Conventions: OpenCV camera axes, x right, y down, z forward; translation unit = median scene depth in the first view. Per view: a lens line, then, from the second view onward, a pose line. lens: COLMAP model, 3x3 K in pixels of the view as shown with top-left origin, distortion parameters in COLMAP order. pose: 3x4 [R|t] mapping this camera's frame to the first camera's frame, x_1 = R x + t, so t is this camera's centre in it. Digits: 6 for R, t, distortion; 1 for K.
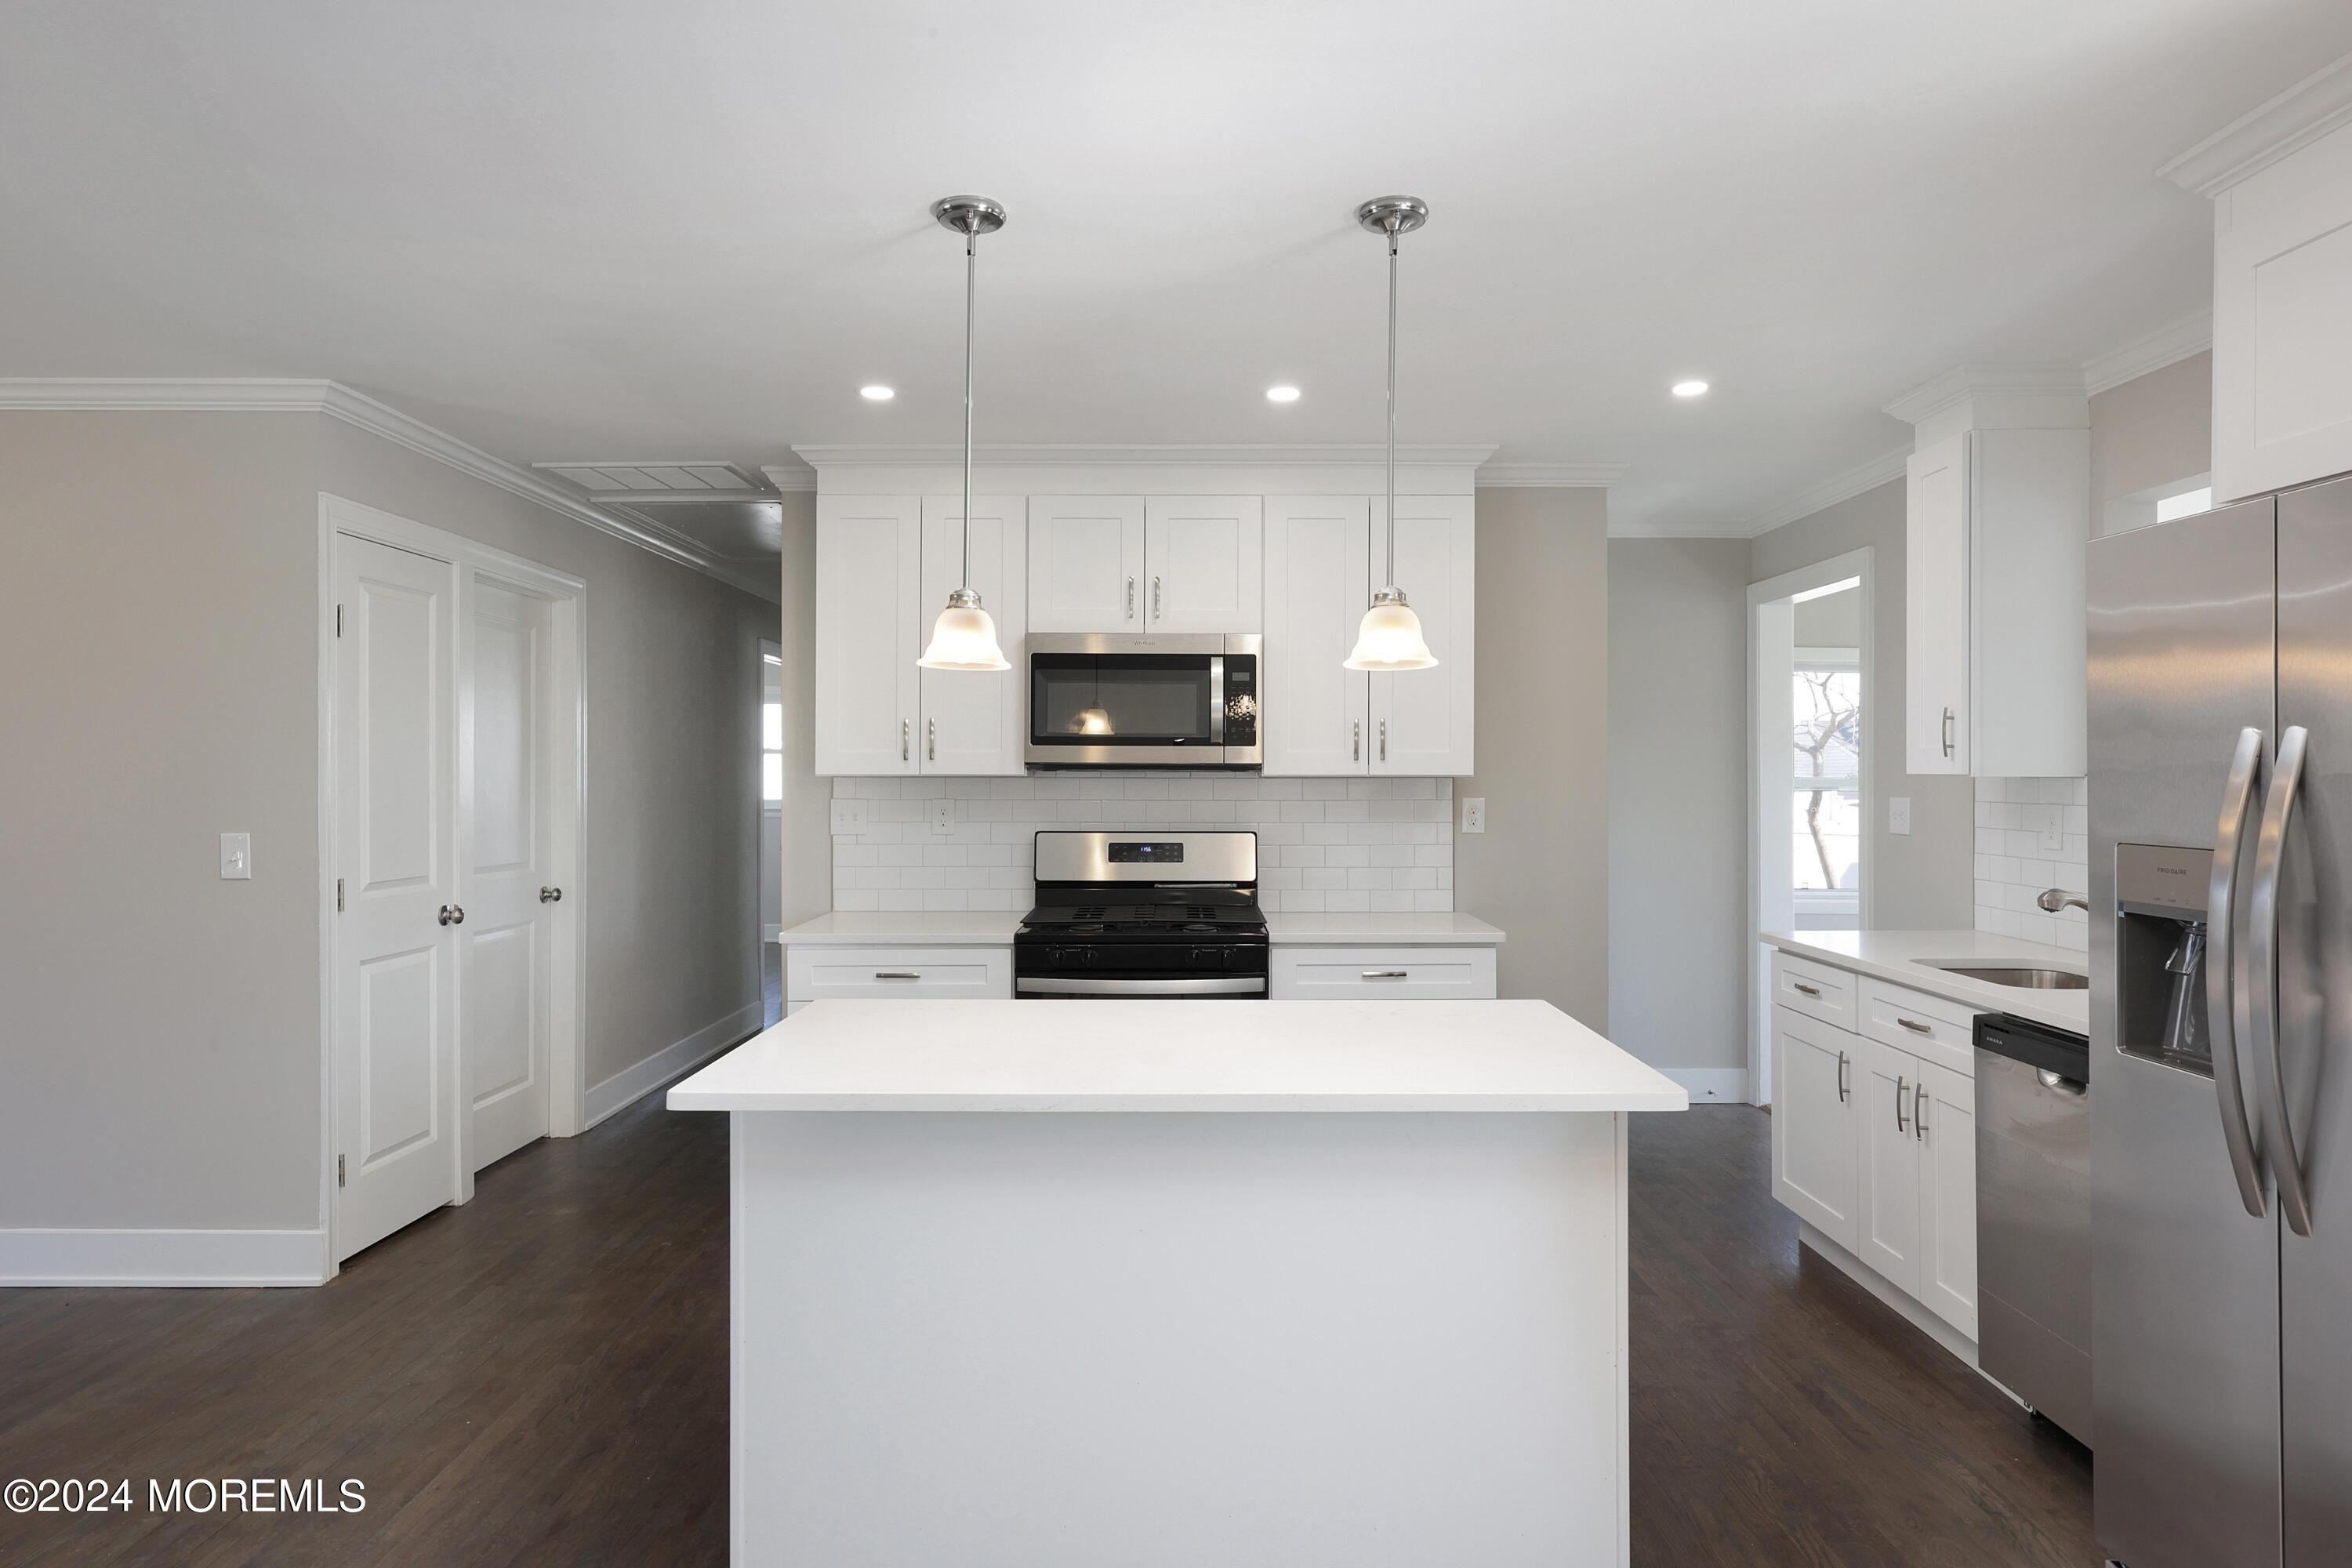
lens RADIAL K [[1403.6, 0, 1185.0], [0, 1403.6, 776.7], [0, 0, 1]] dist [-0.000058, 0.000535]
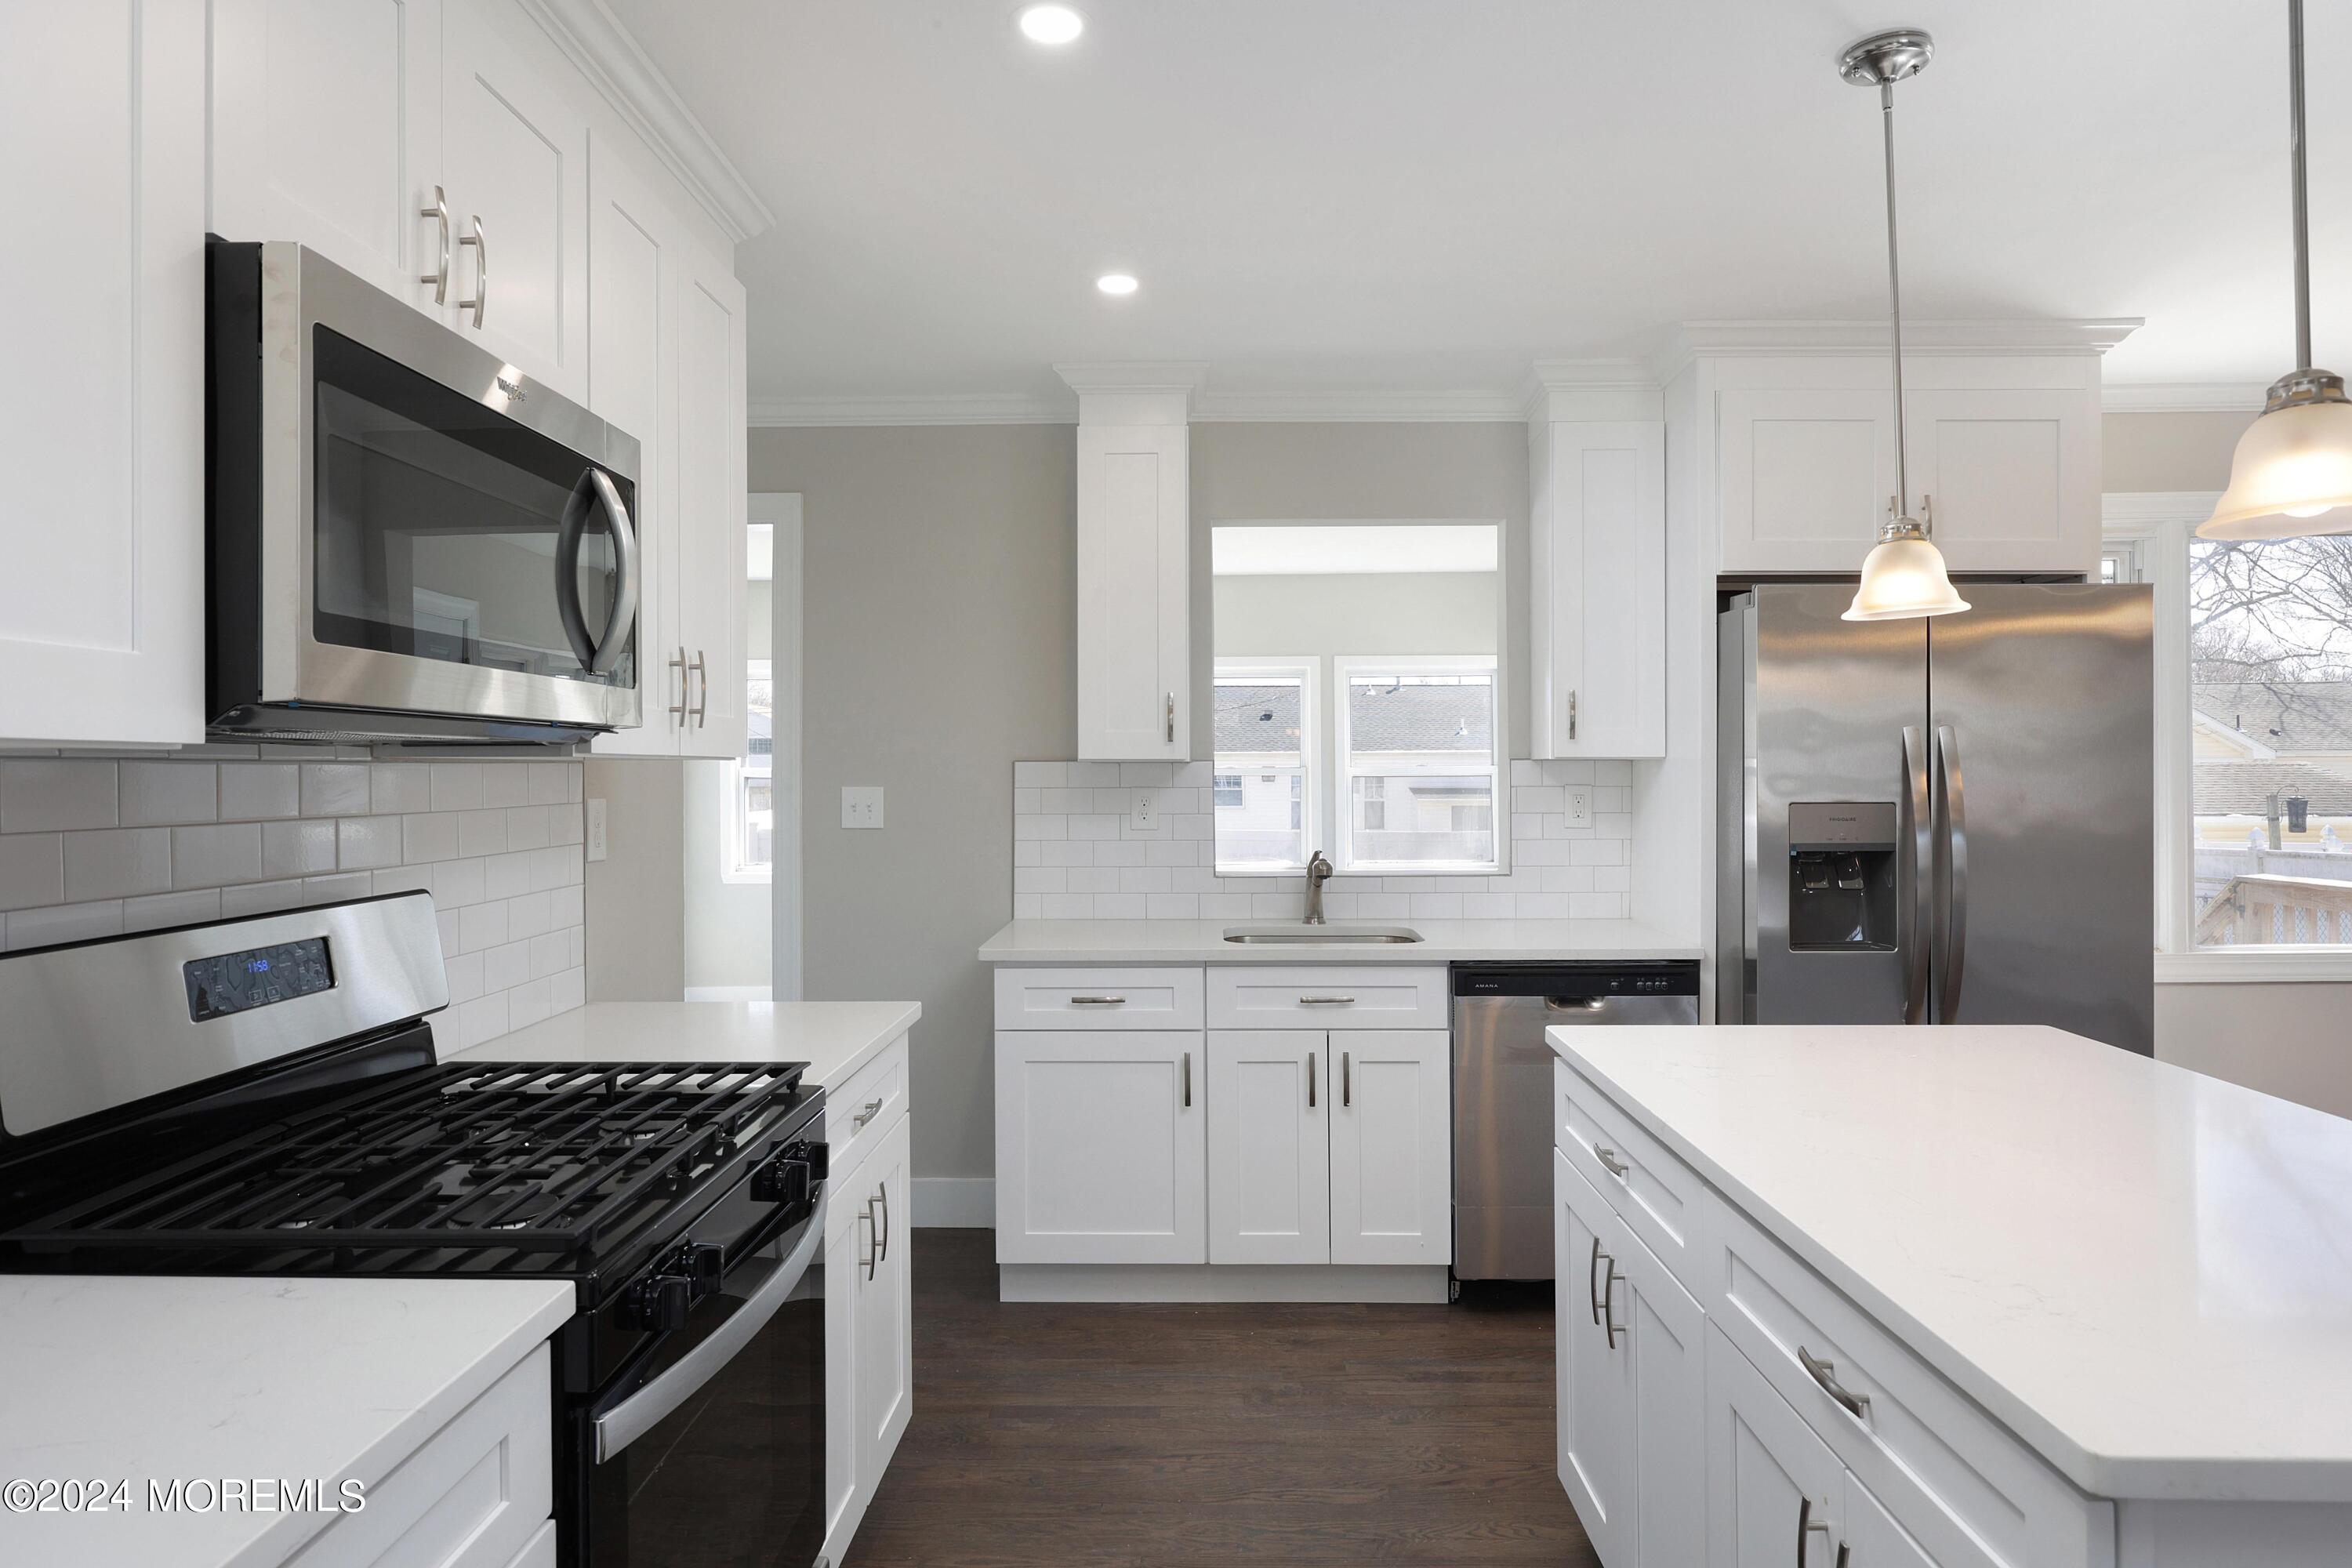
lens RADIAL K [[1403.6, 0, 1185.0], [0, 1403.6, 776.7], [0, 0, 1]] dist [-0.000058, 0.000535]
pose [[0.015840, -0.005781, 0.999858, -0.389869], [0.001068, 0.999983, 0.005765, 0.003753], [-0.999874, 0.000976, 0.015846, 0.817012]]
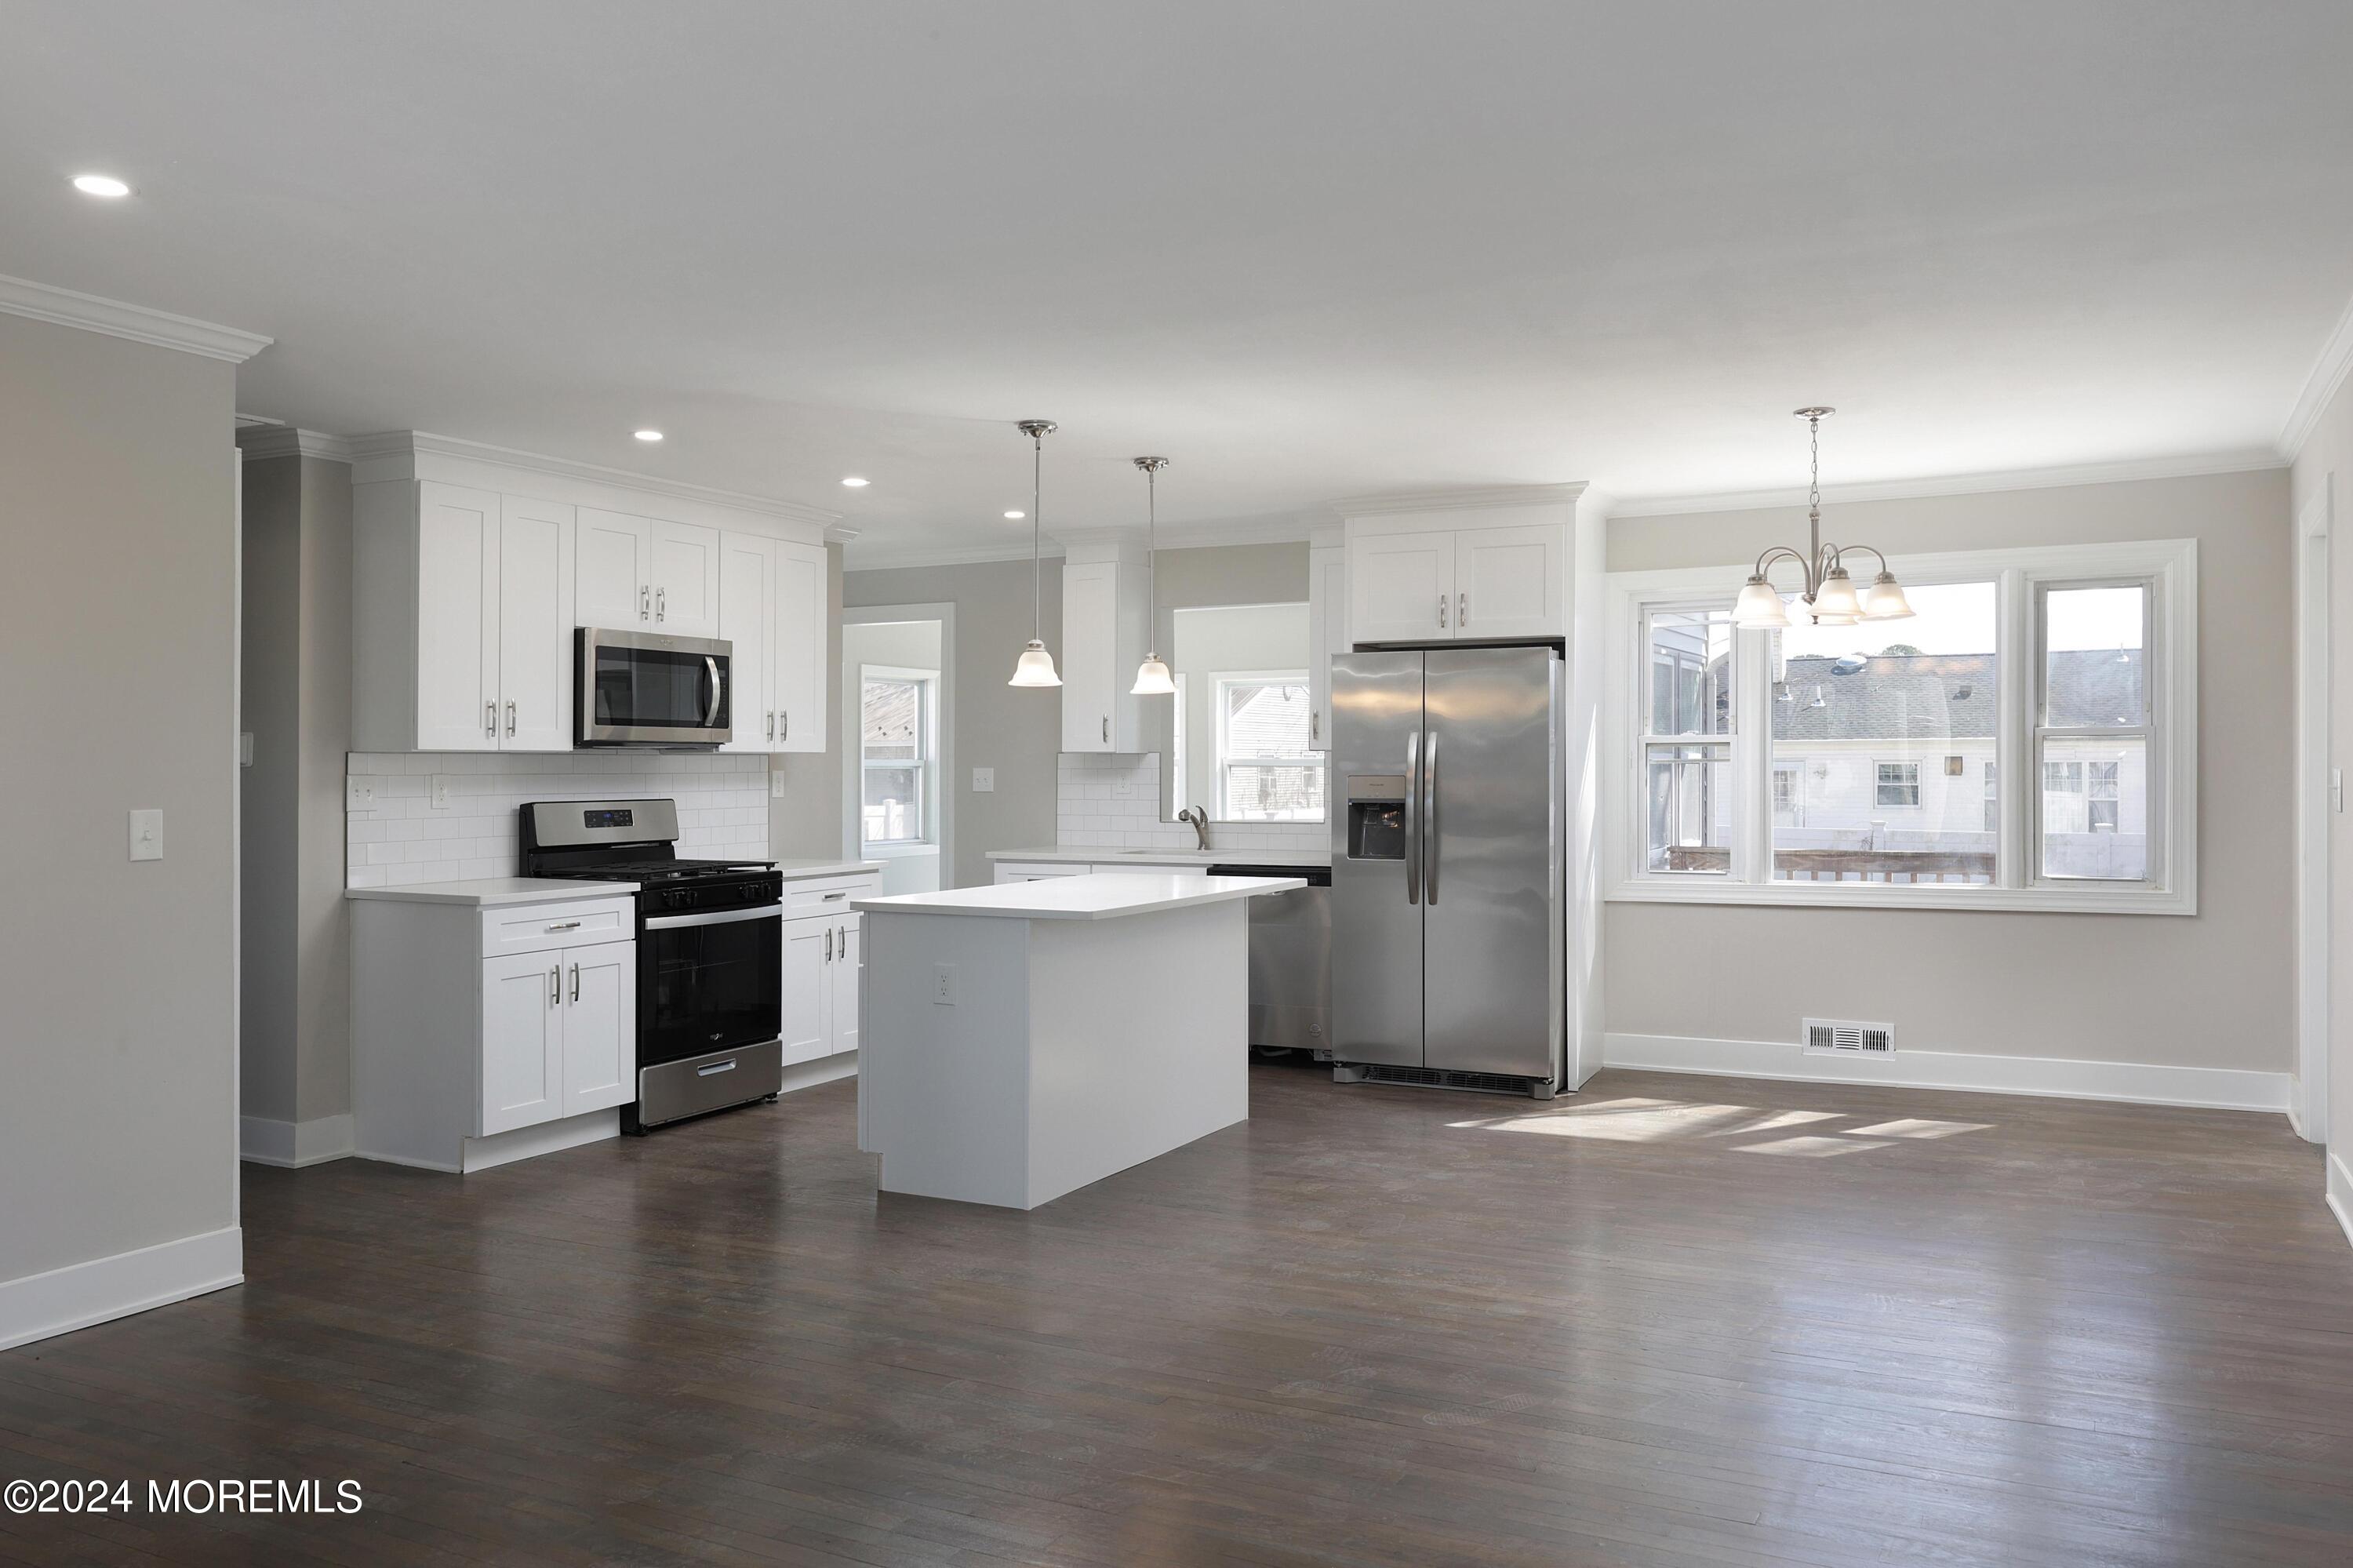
lens RADIAL K [[1774.1, 0, 1181.0], [0, 1774.1, 757.3], [0, 0, 1]] dist [0.001154, 0.003493]
pose [[0.462930, 0.001379, 0.886394, -1.178614], [0.002366, 0.999993, -0.002792, 0.009487], [-0.886392, 0.003390, 0.462924, -0.106085]]
